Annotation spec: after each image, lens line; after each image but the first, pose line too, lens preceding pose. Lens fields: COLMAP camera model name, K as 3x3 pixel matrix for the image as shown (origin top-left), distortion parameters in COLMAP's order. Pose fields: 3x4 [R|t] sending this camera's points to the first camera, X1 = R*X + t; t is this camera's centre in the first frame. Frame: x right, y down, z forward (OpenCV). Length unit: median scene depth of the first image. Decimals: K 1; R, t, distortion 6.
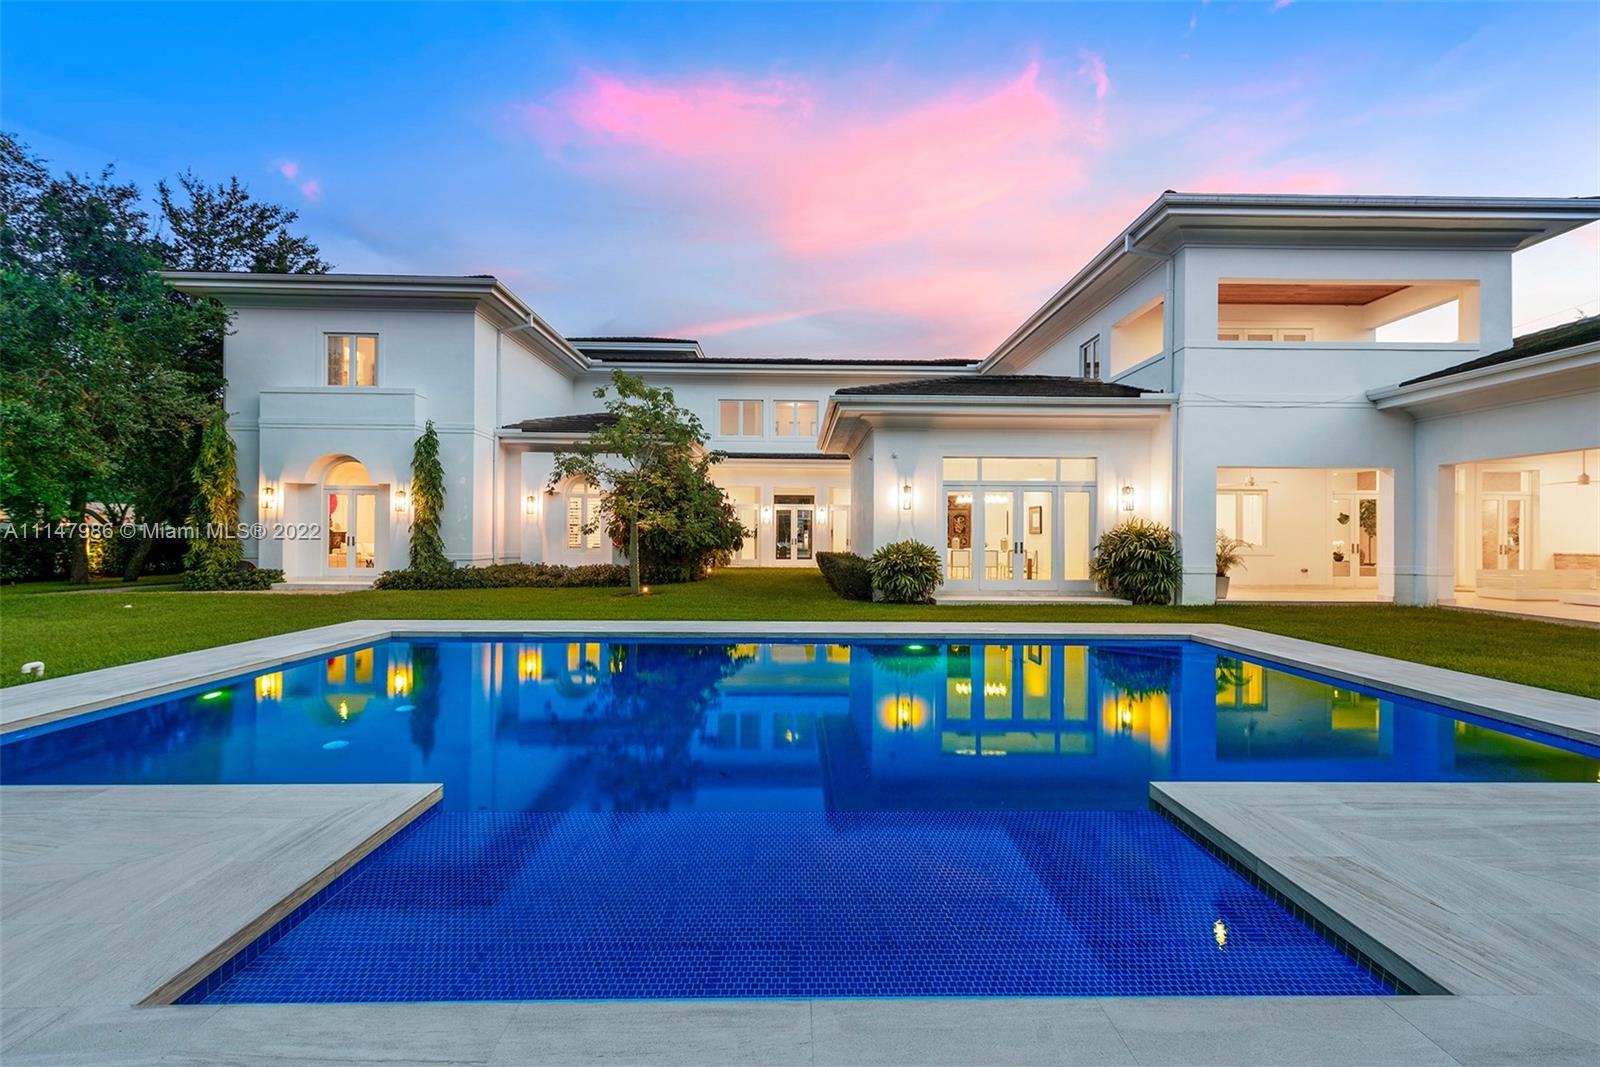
lens RADIAL K [[652.3, 0, 804.5], [0, 652.3, 530.4], [0, 0, 1]] dist [0.008801, -0.003453]
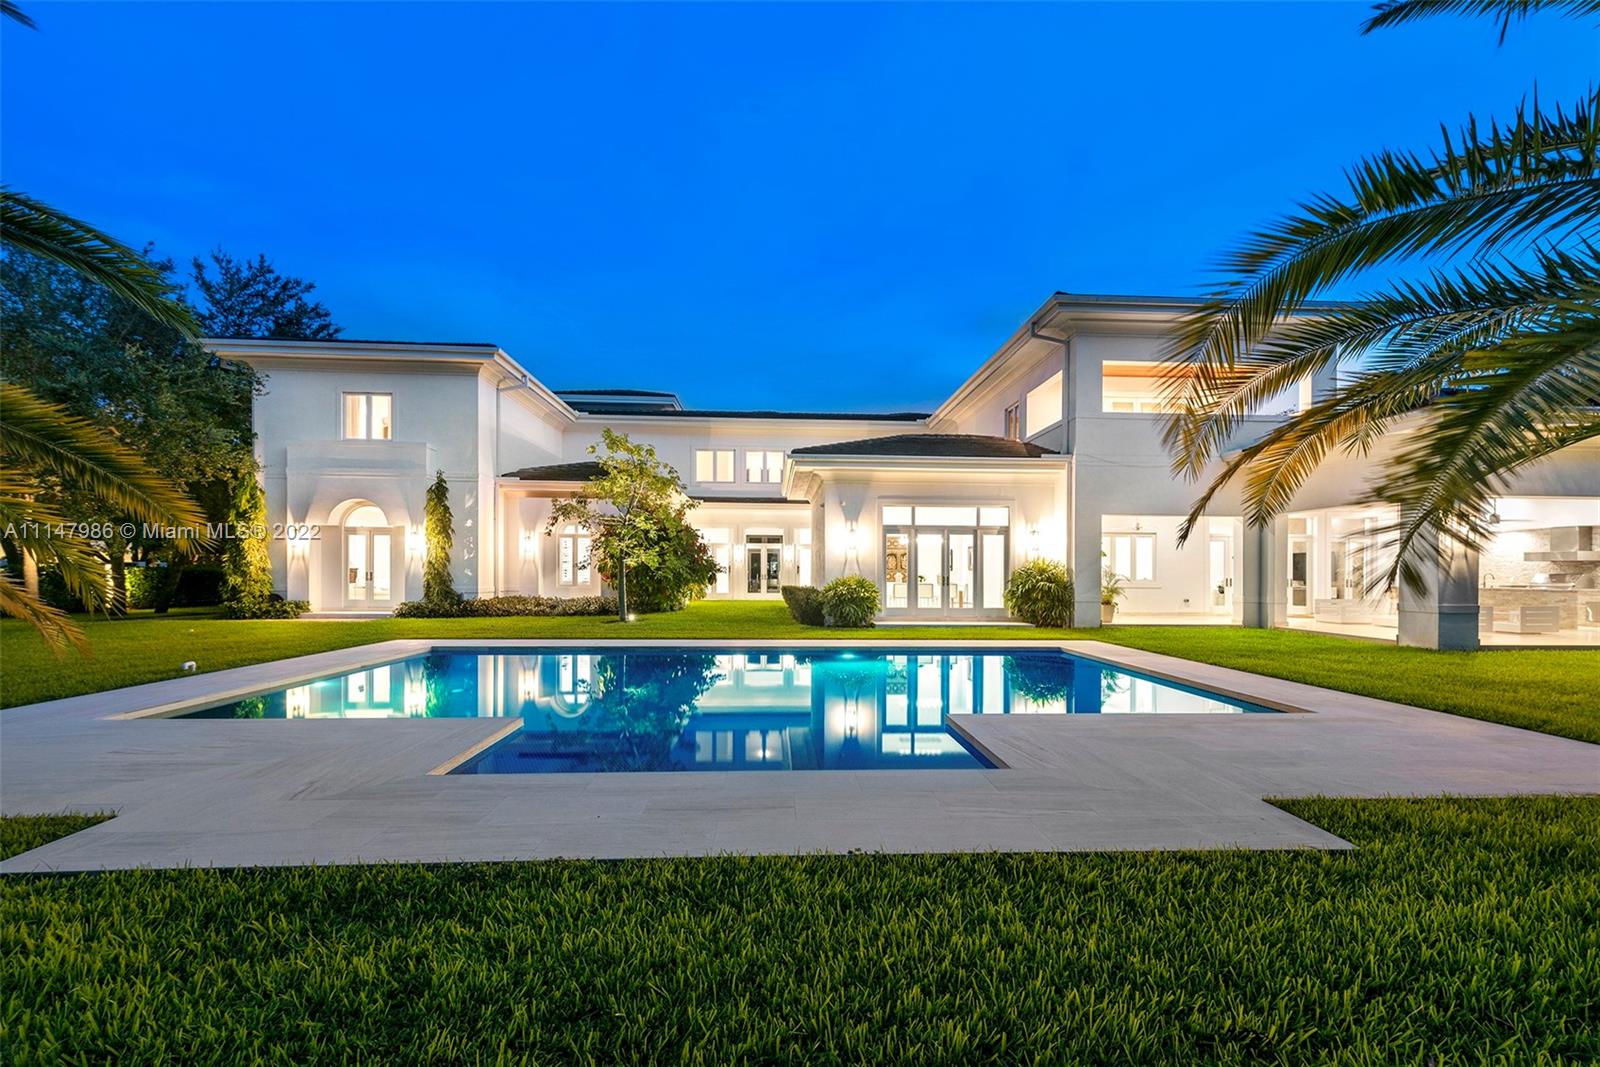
lens RADIAL K [[631.8, 0, 805.1], [0, 631.8, 580.7], [0, 0, 1]] dist [0.001729, -0.000069]
pose [[0.999291, -0.001346, 0.037615, 0.023205], [0.000549, 0.999775, 0.021194, 0.001248], [-0.037635, -0.021158, 0.999068, -0.134139]]
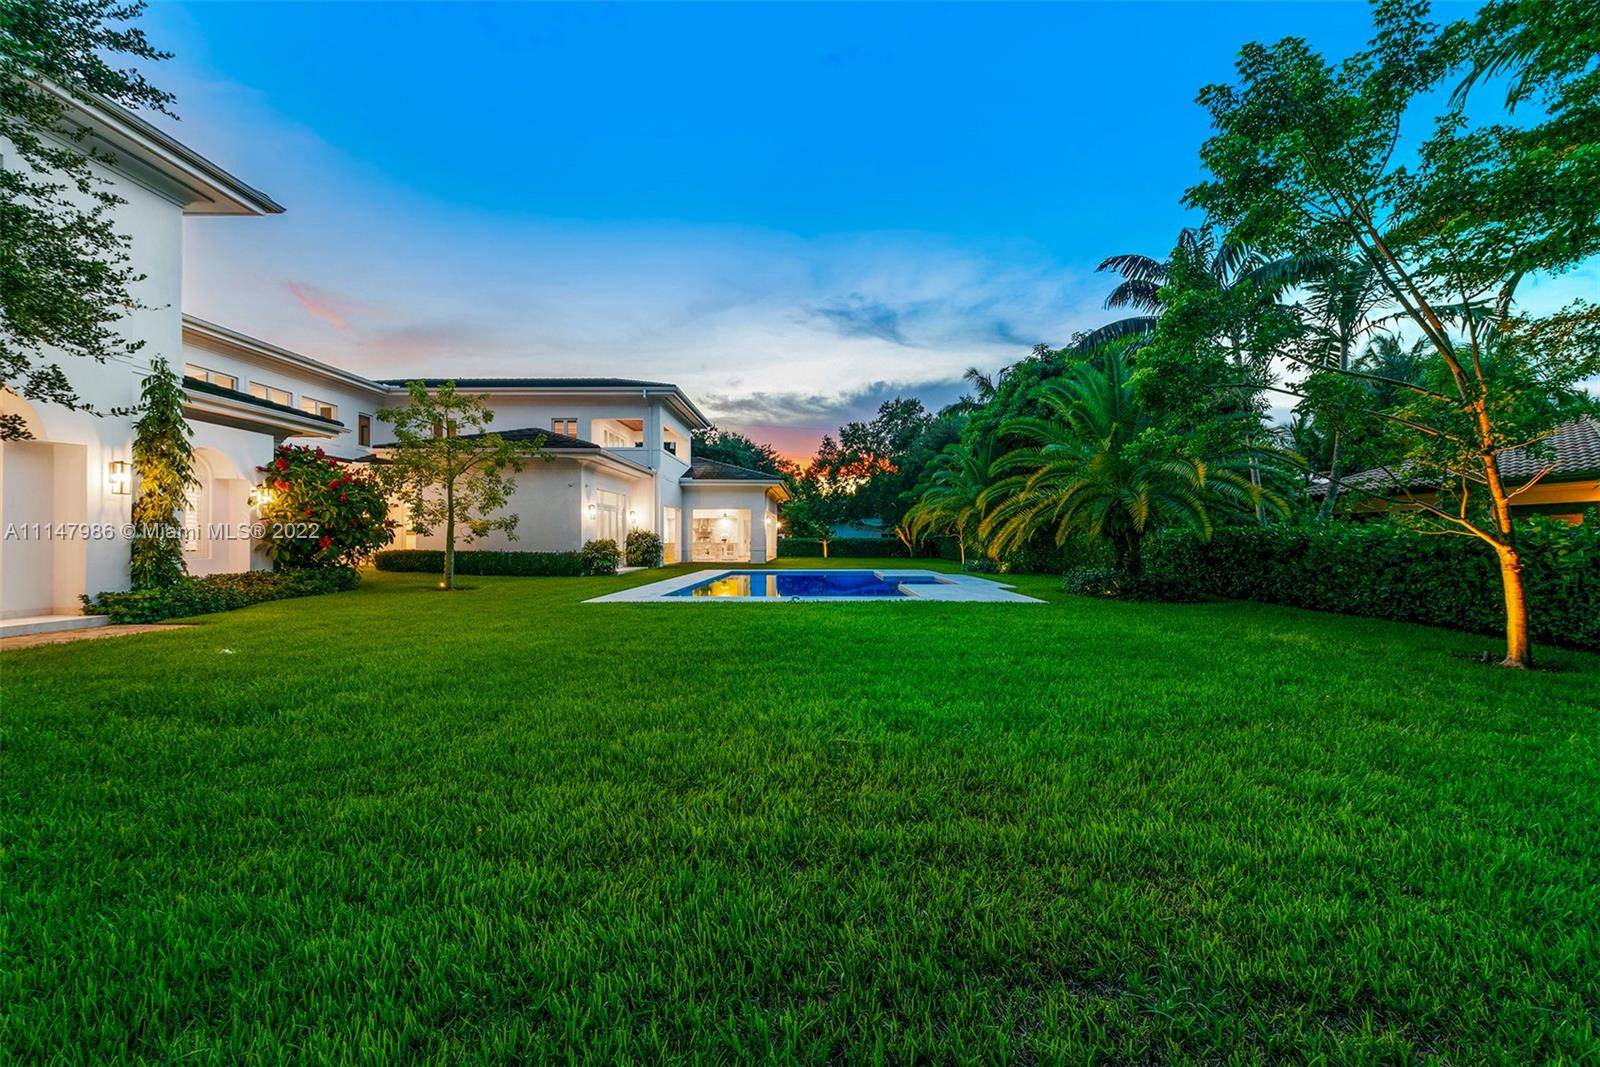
lens RADIAL K [[622.4, 0, 811.1], [0, 622.4, 541.3], [0, 0, 1]] dist [0.002104, 0.000057]
pose [[0.029928, -0.008062, 0.999520, -1.219990], [-0.007784, 0.999935, 0.008299, 0.004477], [-0.999522, -0.008029, 0.029864, 0.356004]]
